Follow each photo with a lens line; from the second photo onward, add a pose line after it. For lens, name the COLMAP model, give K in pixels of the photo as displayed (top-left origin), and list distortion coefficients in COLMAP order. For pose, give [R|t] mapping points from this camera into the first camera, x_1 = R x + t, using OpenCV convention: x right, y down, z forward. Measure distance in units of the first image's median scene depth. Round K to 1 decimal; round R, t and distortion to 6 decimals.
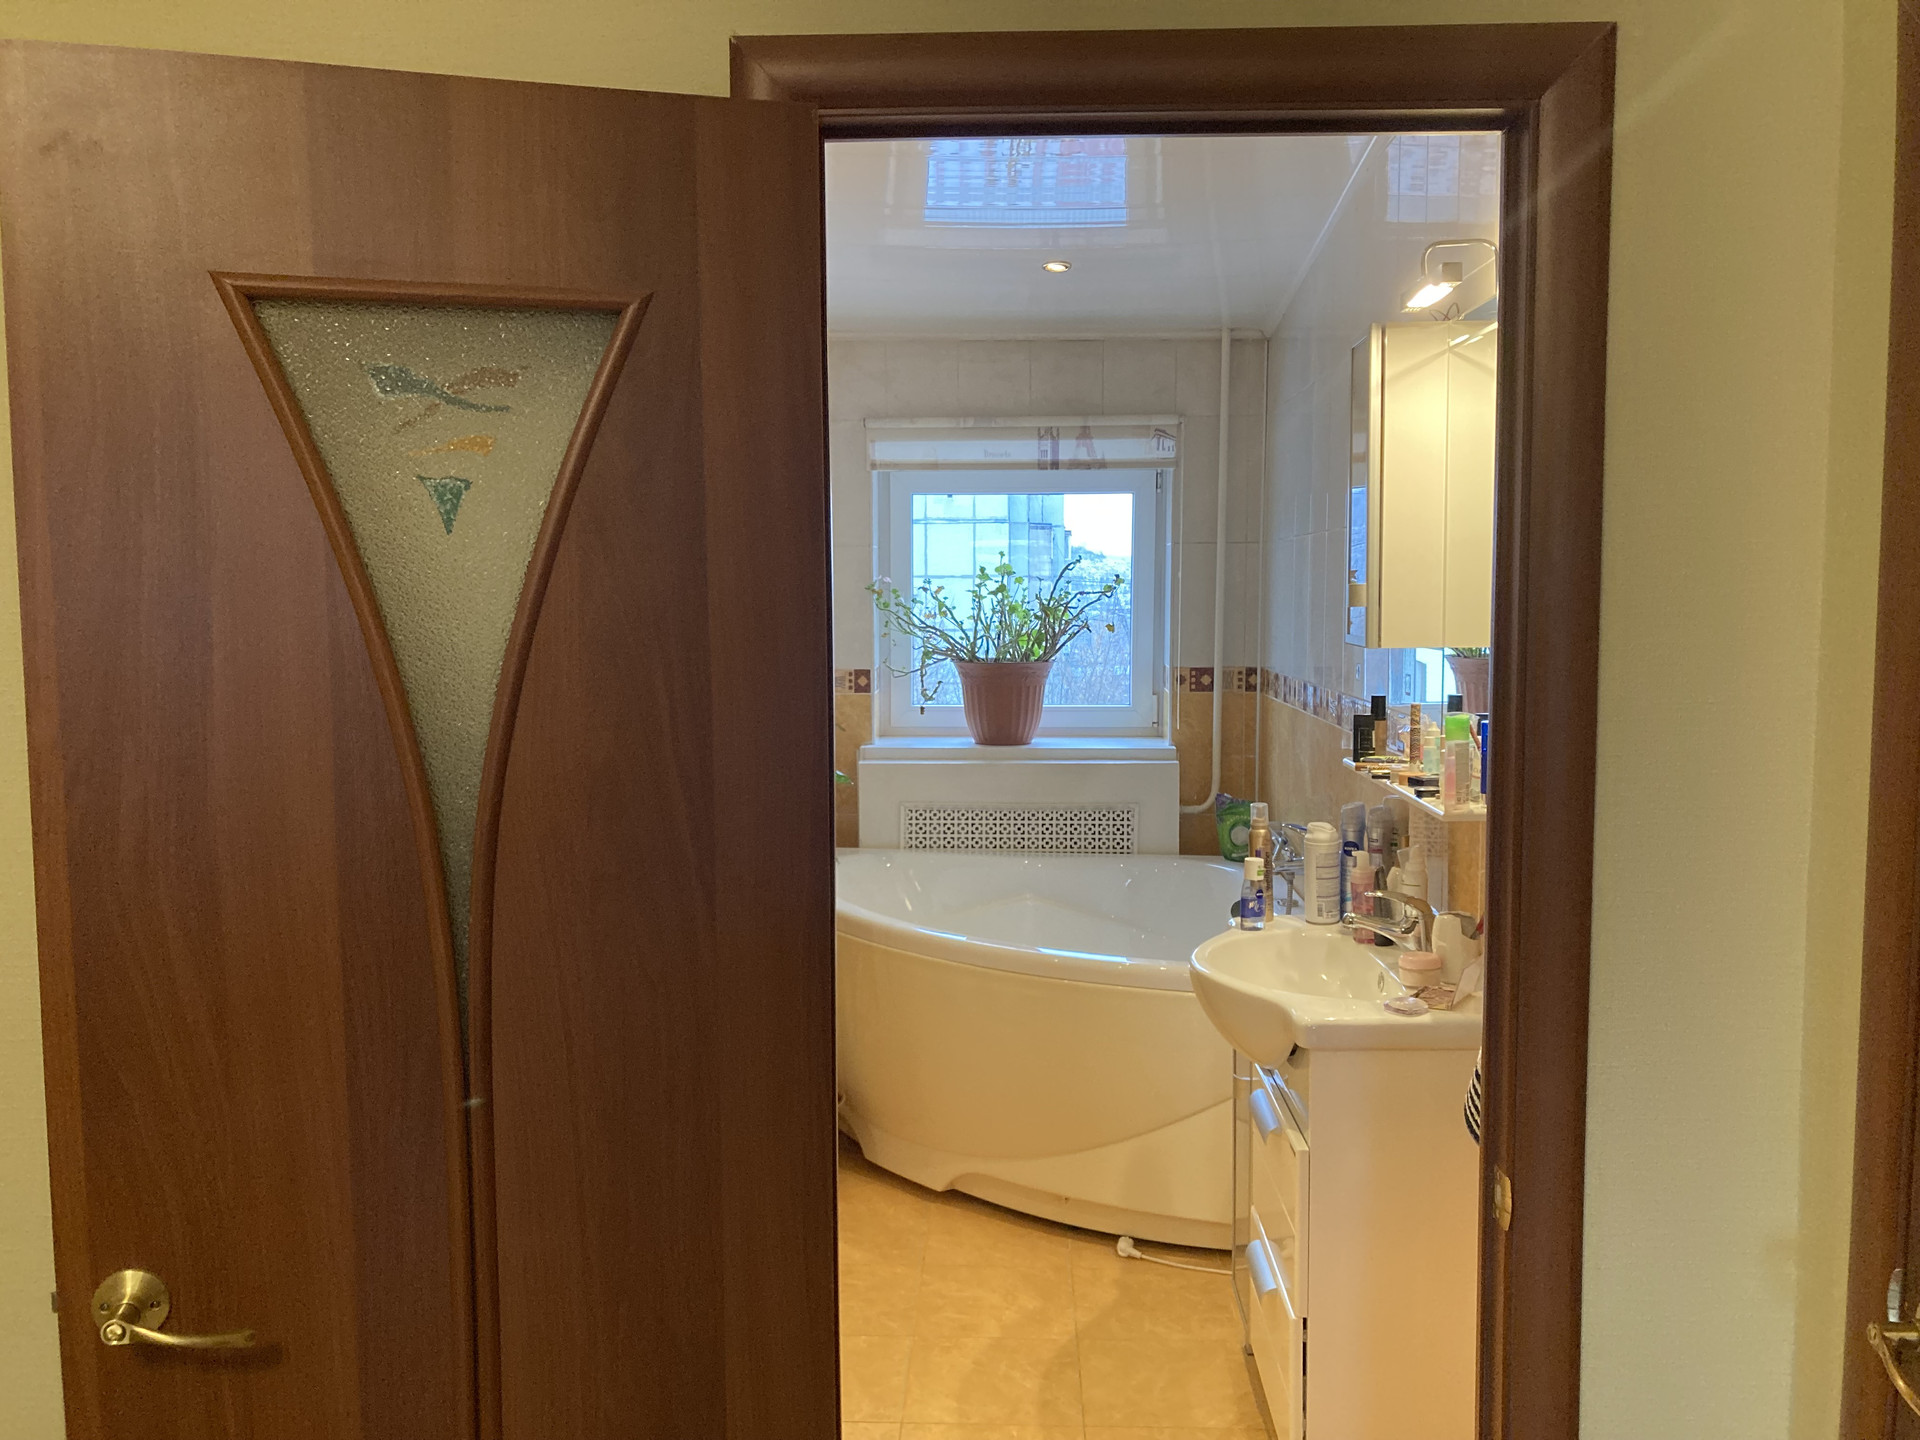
lens RADIAL K [[1560.0, 0, 912.2], [0, 1560.0, 728.3], [0, 0, 1]] dist [0.035308, -0.012136]
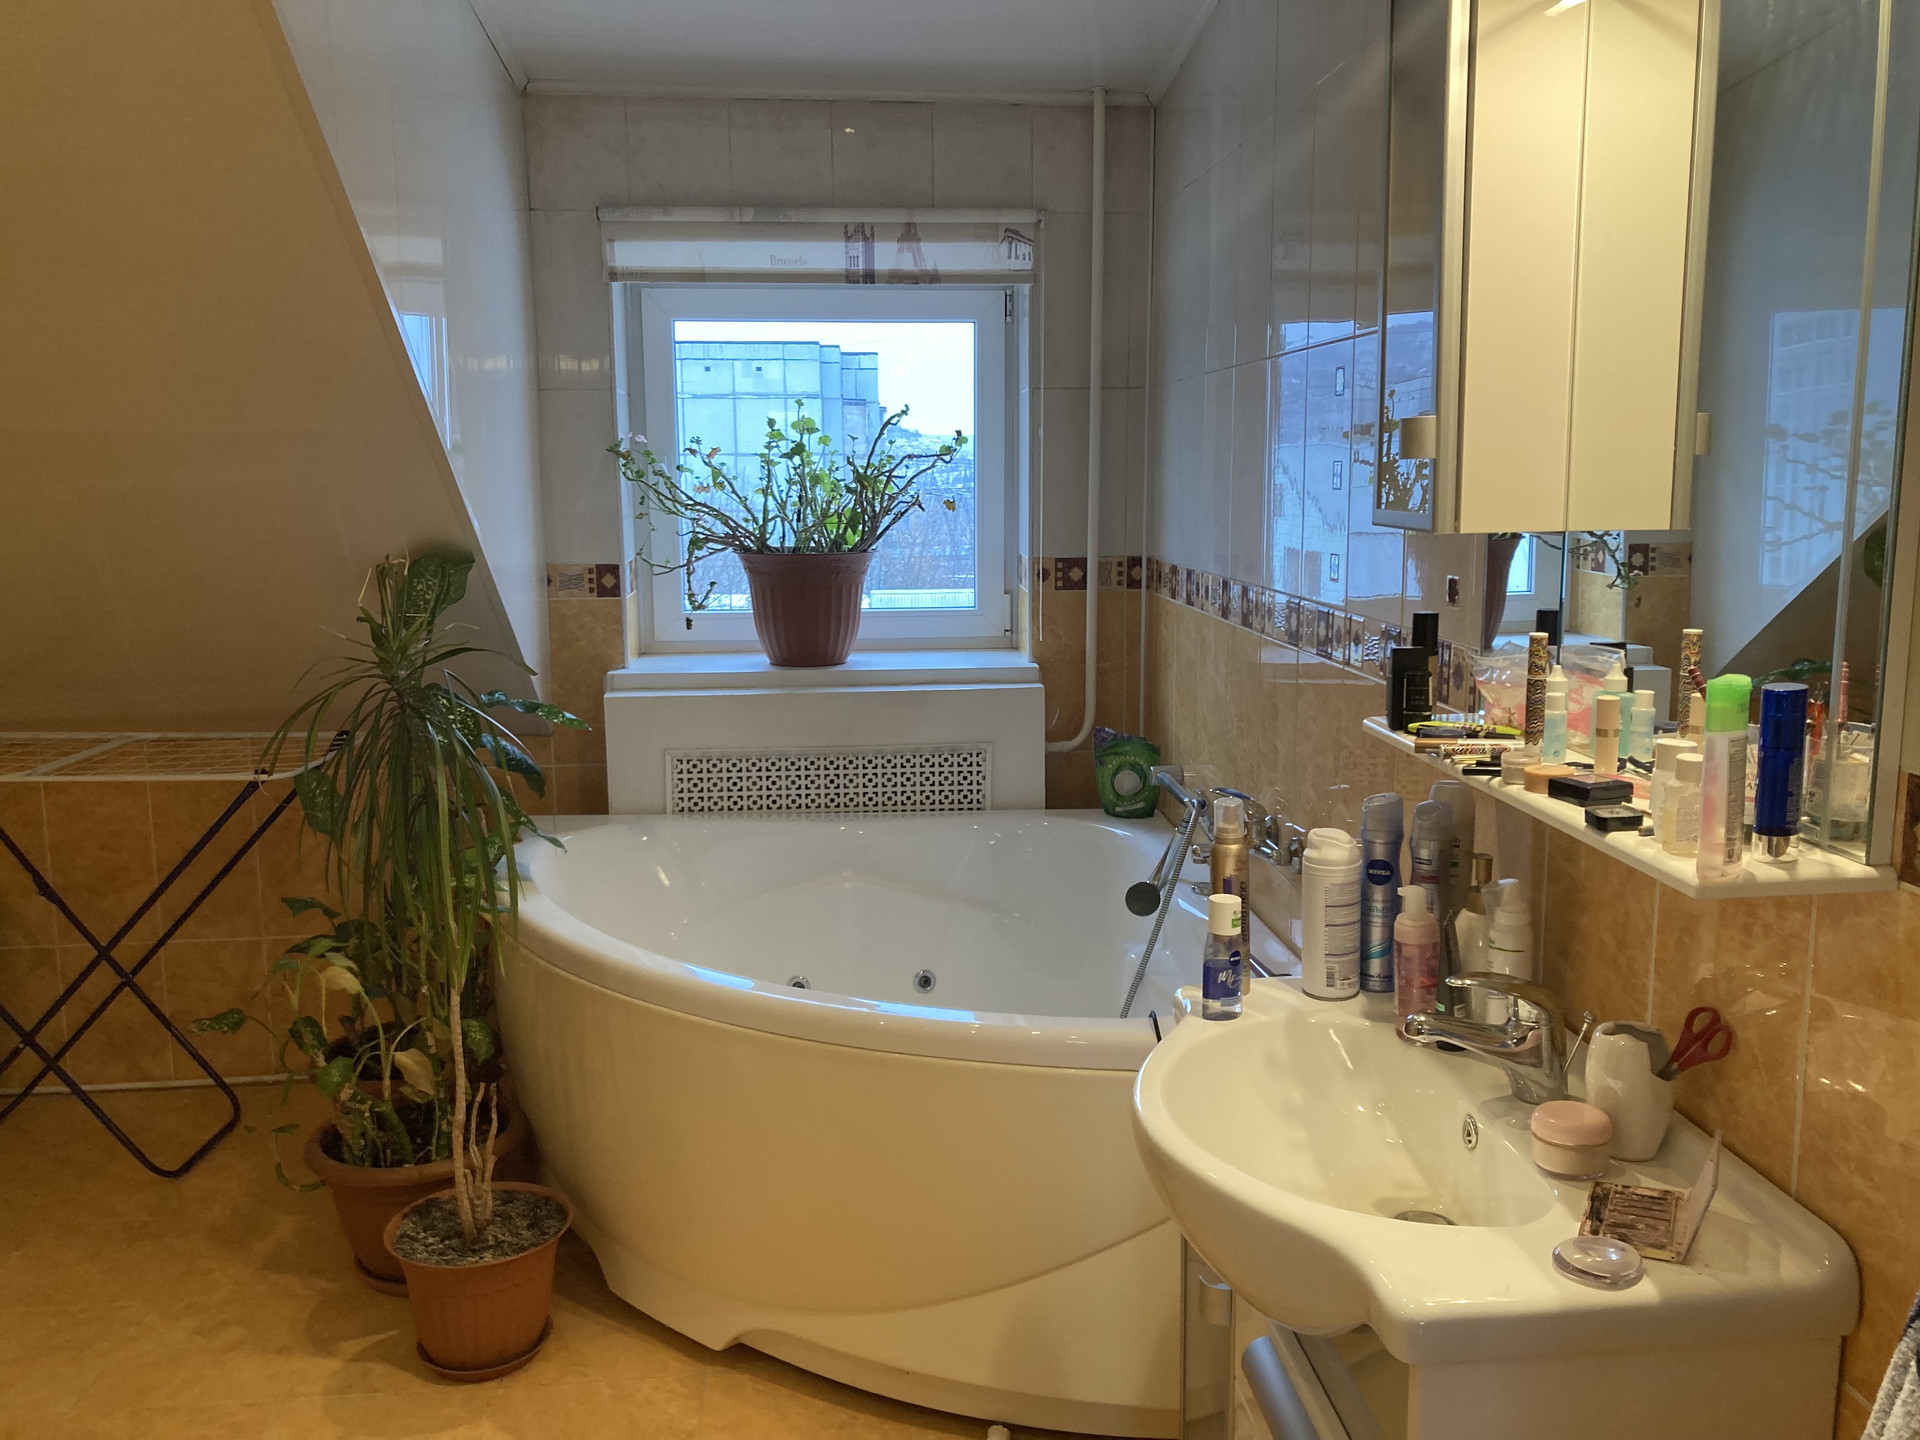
lens RADIAL K [[1583.2, 0, 988.1], [0, 1583.2, 733.7], [0, 0, 1]] dist [0.038861, -0.024252]
pose [[0.986846, -0.027855, 0.159243, 0.022934], [0.015652, 0.996879, 0.077378, -0.014308], [-0.160901, -0.073868, 0.984202, 0.254726]]
